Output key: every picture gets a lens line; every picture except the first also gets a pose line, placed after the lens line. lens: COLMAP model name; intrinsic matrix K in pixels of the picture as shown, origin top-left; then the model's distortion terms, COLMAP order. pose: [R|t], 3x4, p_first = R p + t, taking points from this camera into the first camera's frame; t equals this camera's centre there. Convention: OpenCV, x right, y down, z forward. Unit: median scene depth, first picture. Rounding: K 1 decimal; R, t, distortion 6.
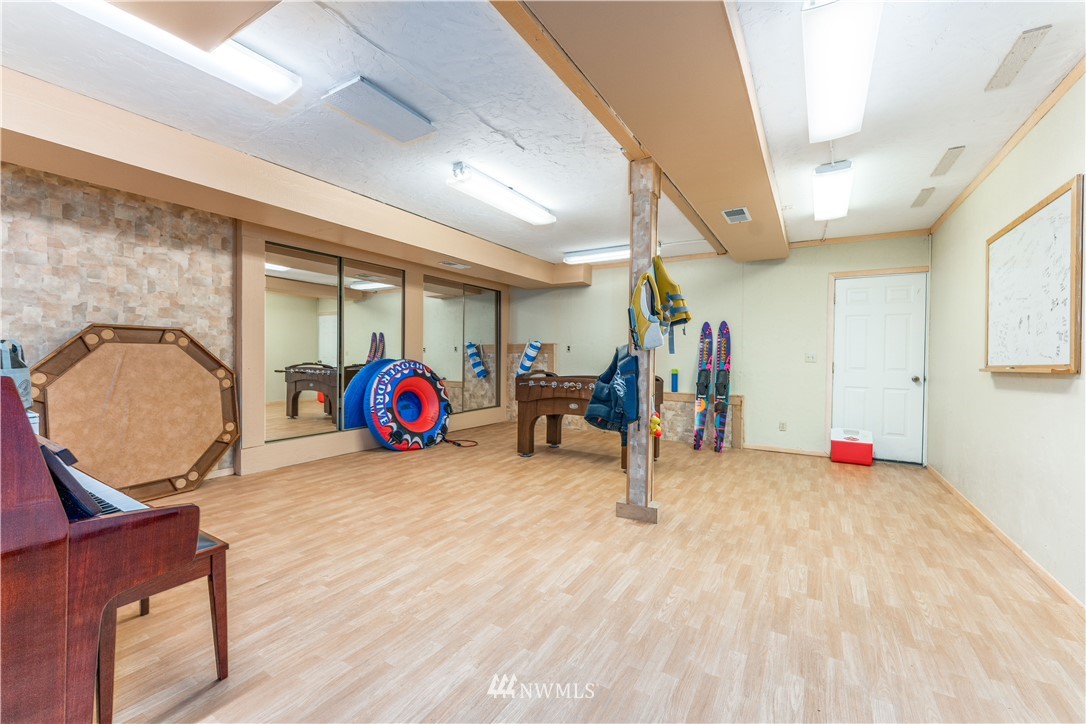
lens RADIAL K [[443.9, 0, 540.5], [0, 443.9, 360.2], [0, 0, 1]] dist [-0.003738, -0.000566]
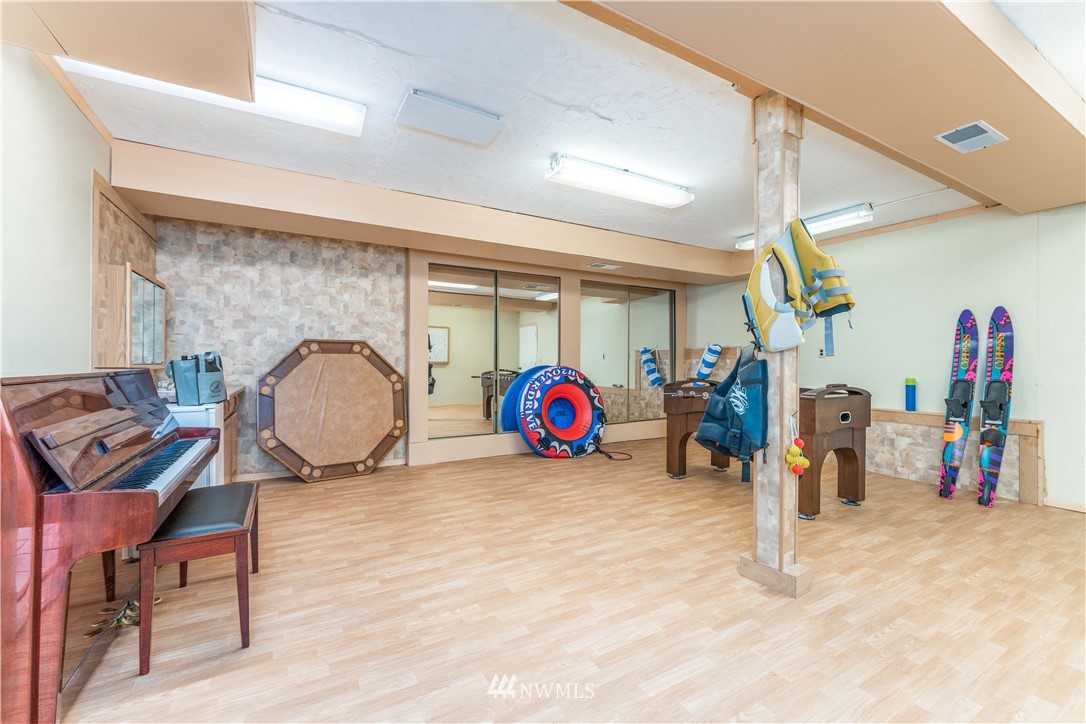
lens RADIAL K [[443.9, 0, 541.4], [0, 443.9, 360.8], [0, 0, 1]] dist [-0.003738, -0.000566]
pose [[0.874972, -0.008316, -0.484103, 0.217533], [0.001335, 0.999890, -0.014764, 0.001885], [0.484172, 0.012272, 0.874887, 0.160266]]
